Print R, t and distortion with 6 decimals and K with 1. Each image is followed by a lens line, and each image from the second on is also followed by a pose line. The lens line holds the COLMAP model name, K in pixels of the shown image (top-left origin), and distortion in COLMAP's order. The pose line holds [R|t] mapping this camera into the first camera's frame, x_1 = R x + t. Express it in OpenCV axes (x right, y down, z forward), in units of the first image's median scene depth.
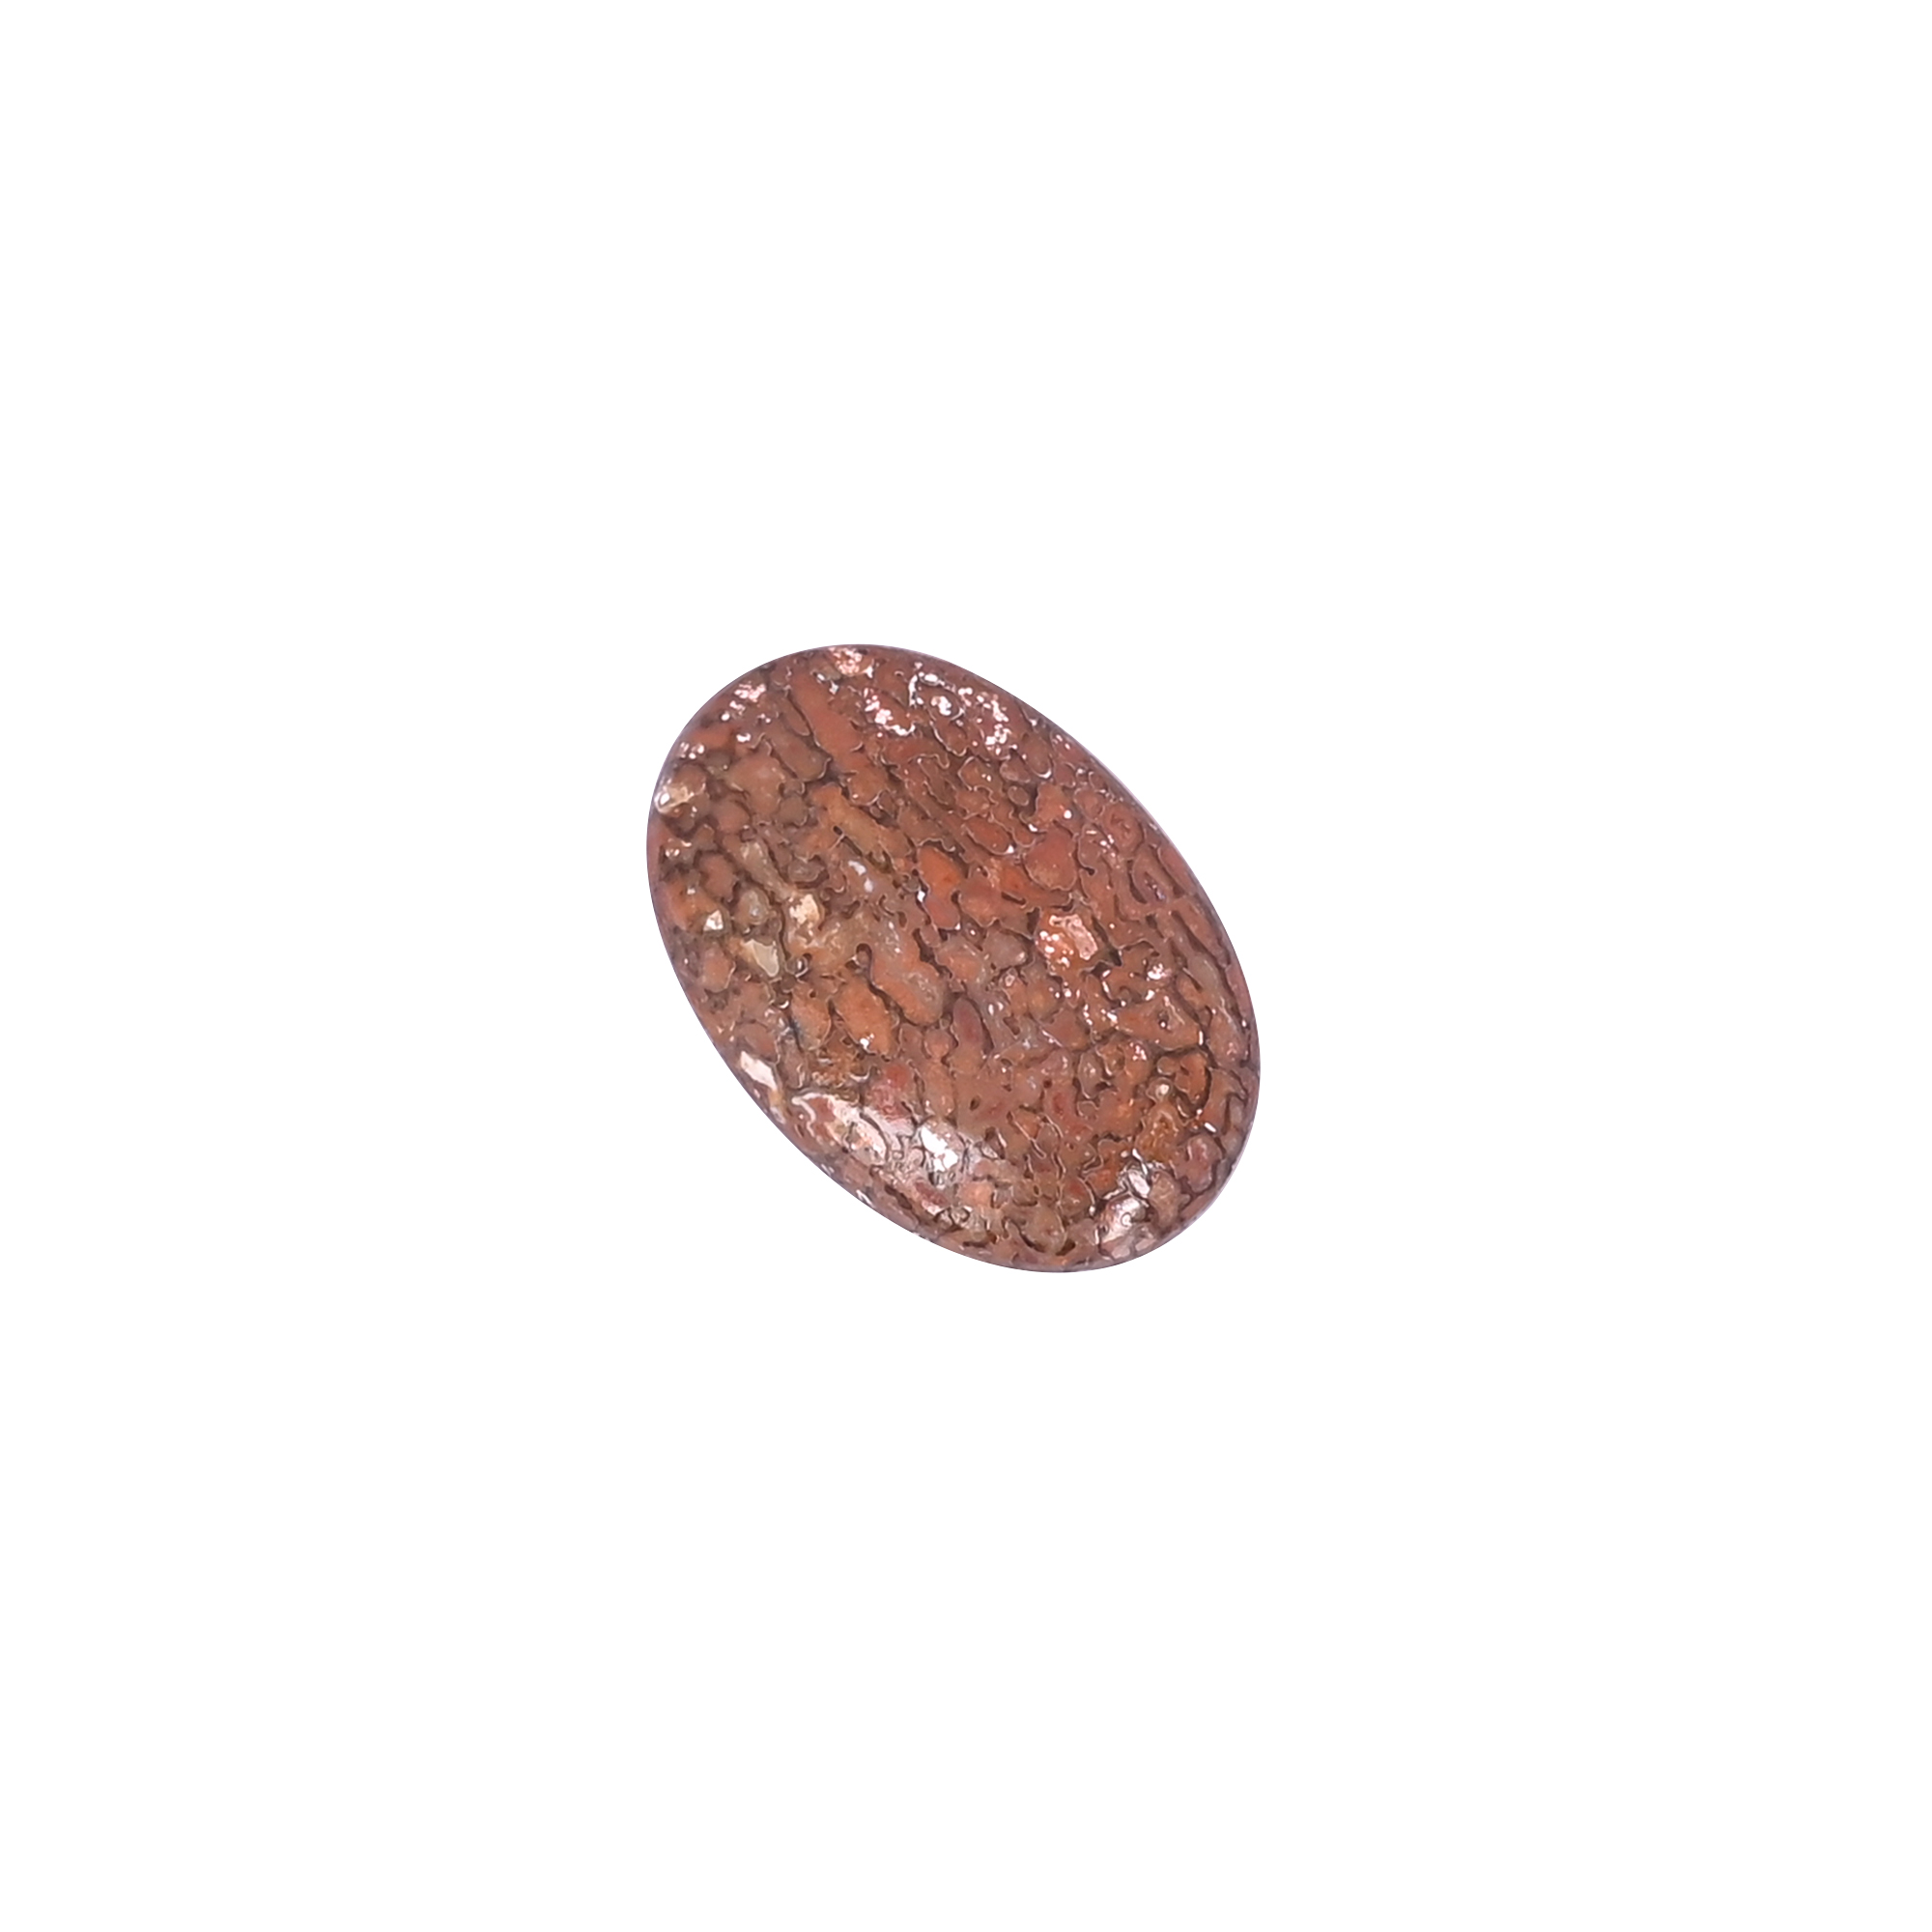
lens RADIAL K [[8328.8, 0, 966.0], [0, 8328.8, 966.0], [0, 0, 1]] dist [0.157603, 0.551660]
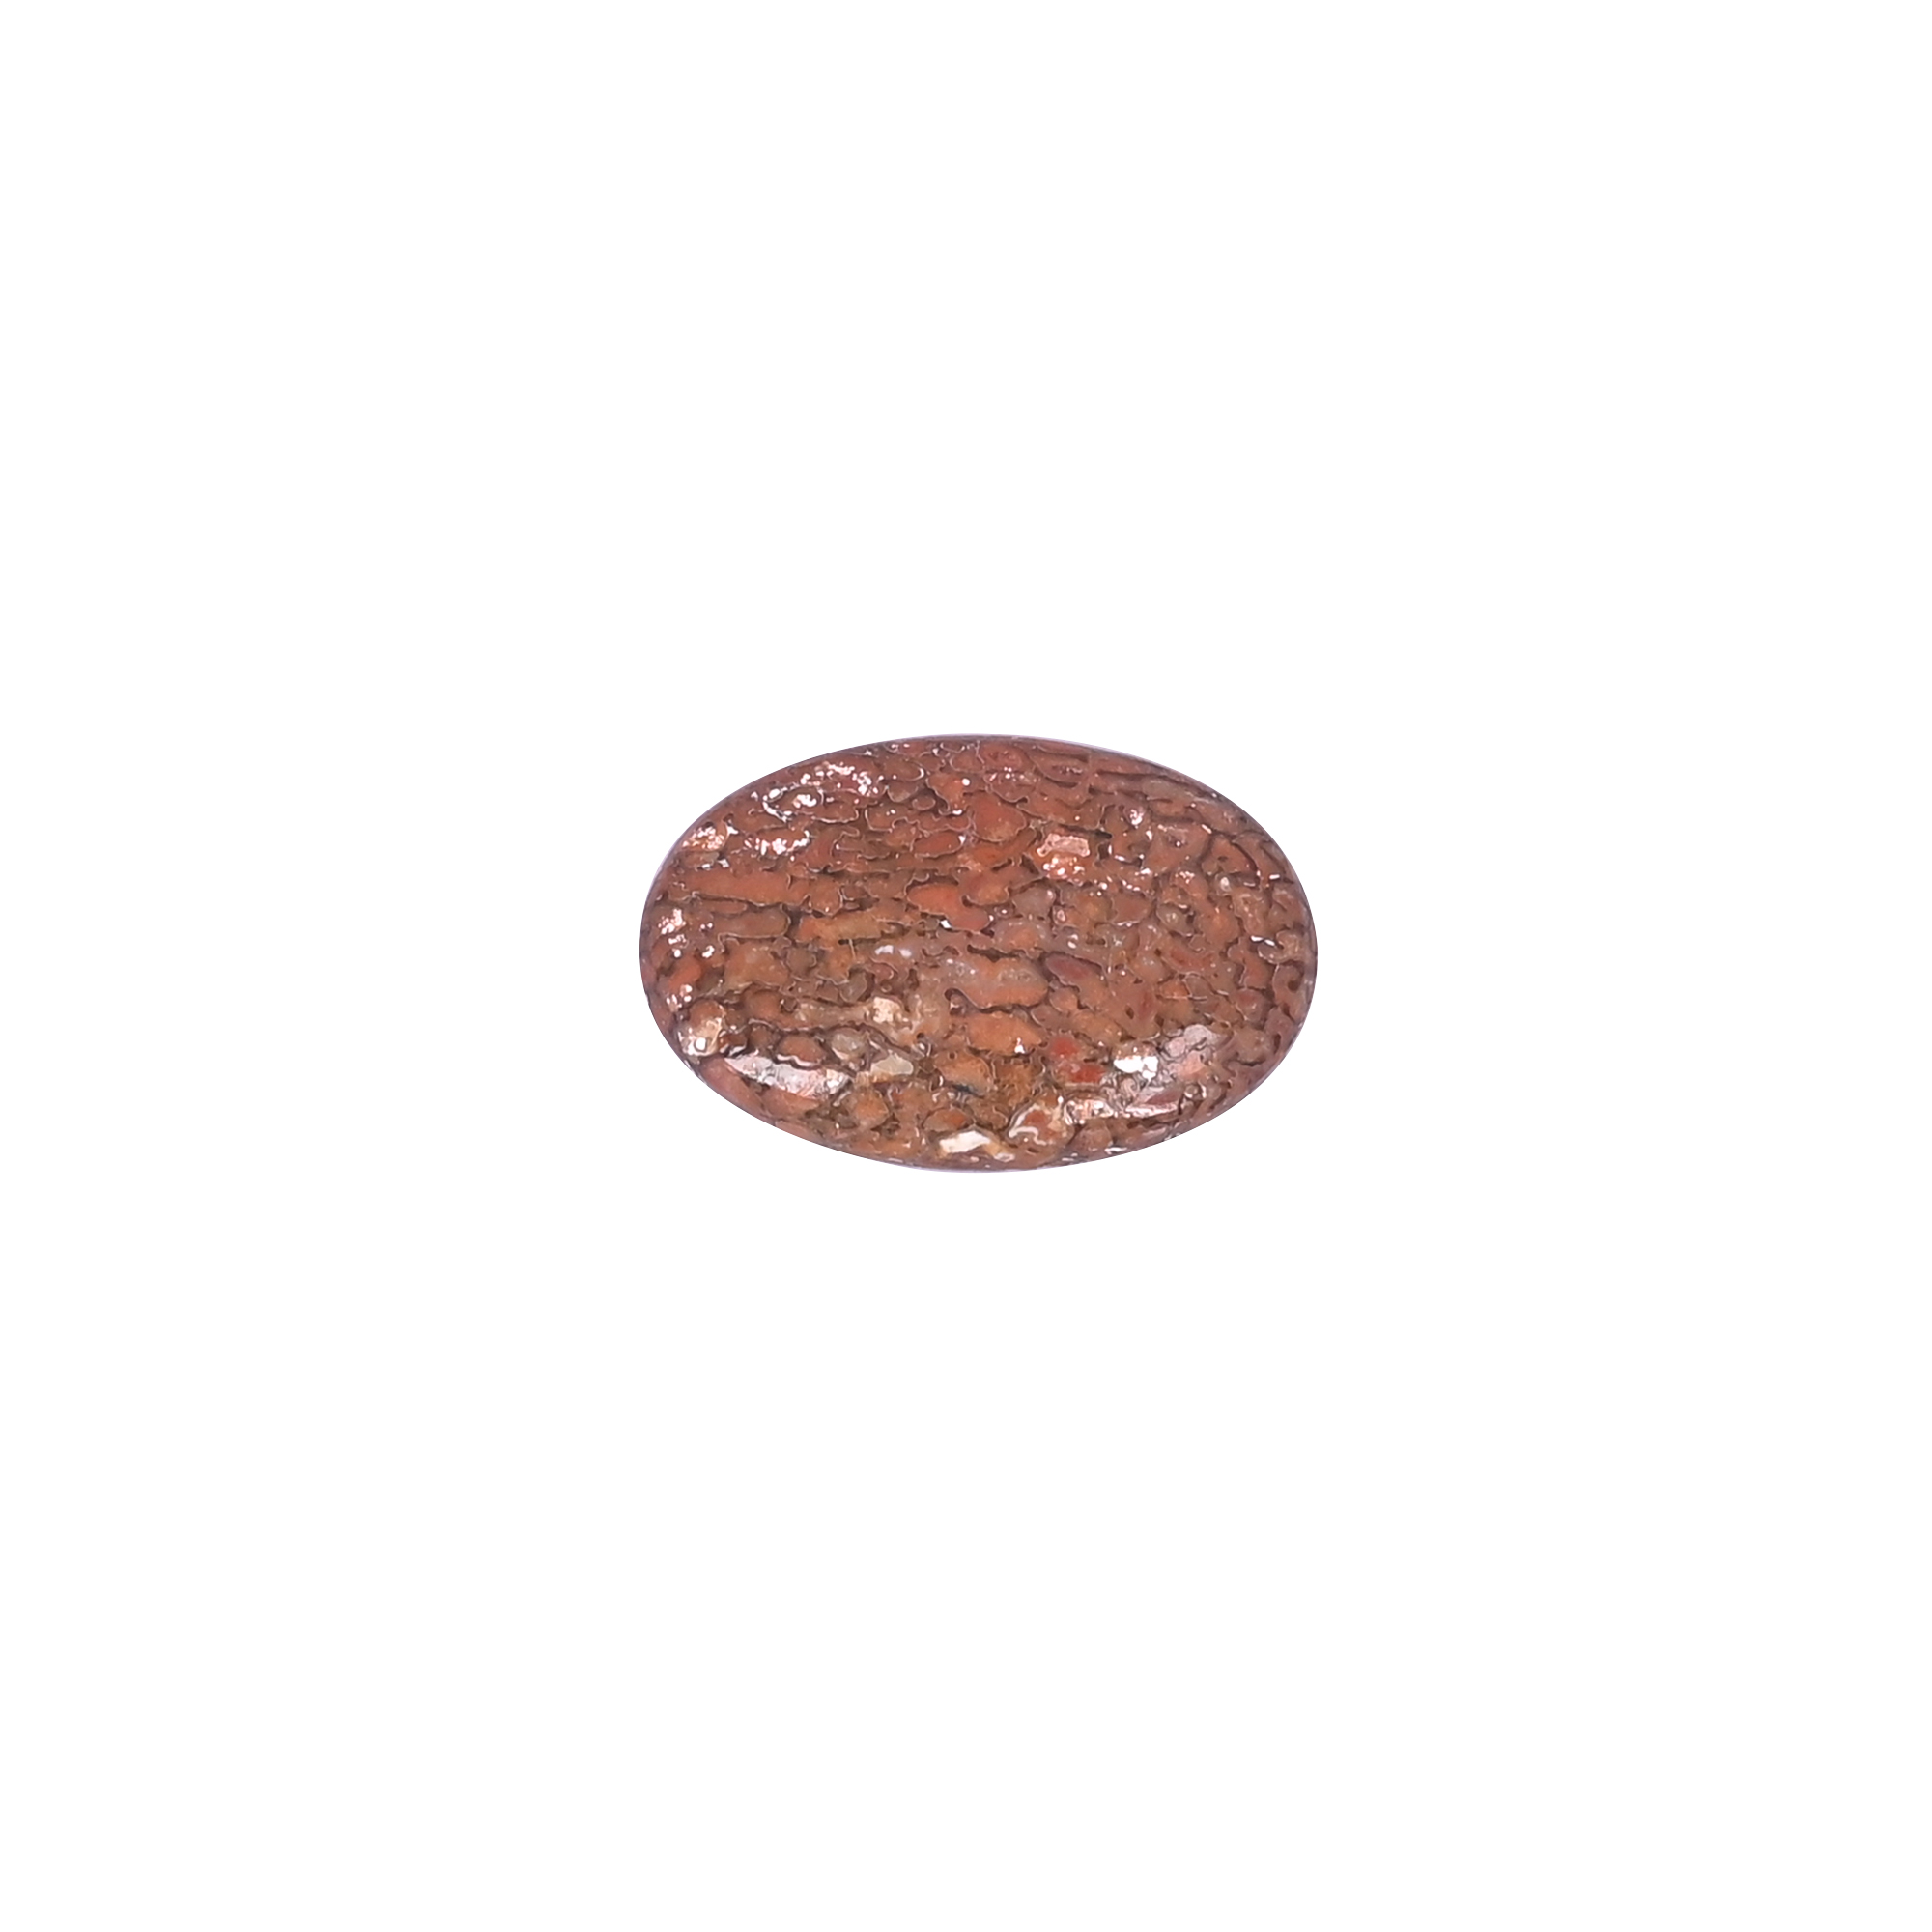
lens RADIAL K [[8328.8, 0, 966.0], [0, 8328.8, 966.0], [0, 0, 1]] dist [0.157603, 0.551660]
pose [[0.640042, -0.715411, 0.280239, -0.312660], [0.714914, 0.688142, 0.123929, -0.137636], [-0.281504, 0.121027, 0.951897, -0.036967]]
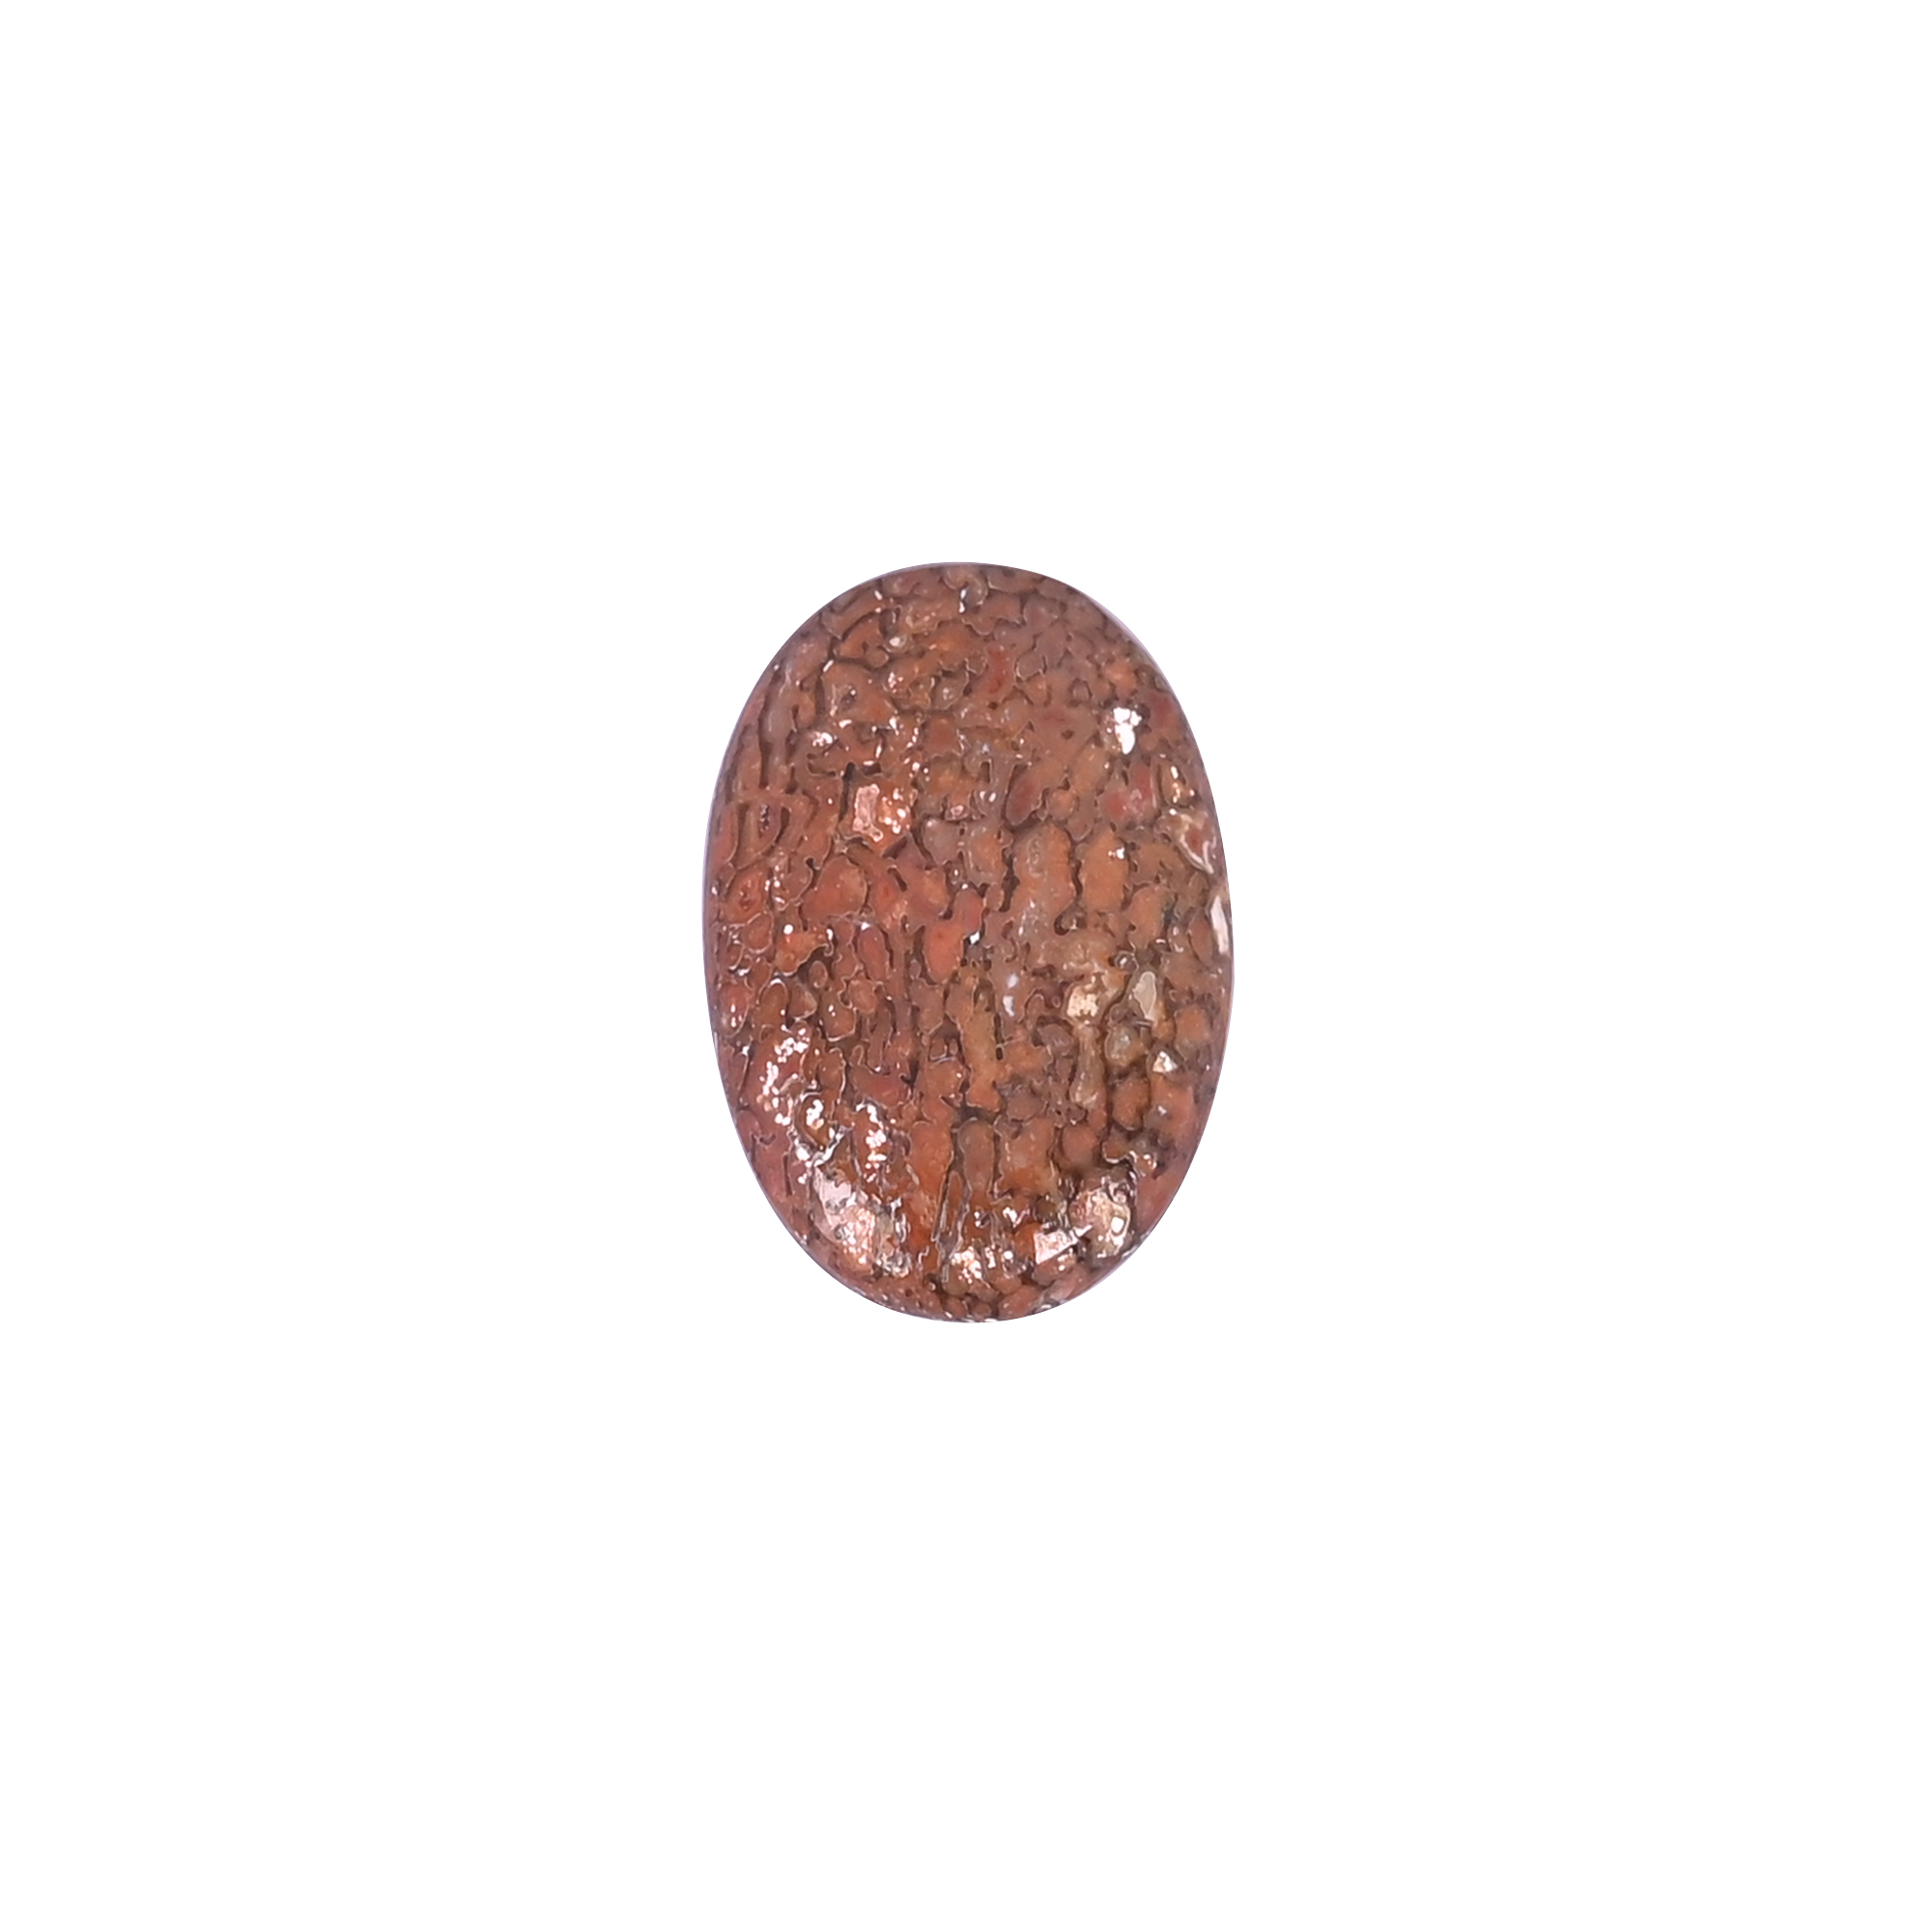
lens RADIAL K [[8328.8, 0, 966.0], [0, 8328.8, 966.0], [0, 0, 1]] dist [0.157603, 0.551660]
pose [[-0.799906, -0.565764, 0.200154, -0.191923], [0.564550, -0.596279, 0.570732, -0.539944], [-0.203552, 0.569529, 0.796369, 0.263116]]
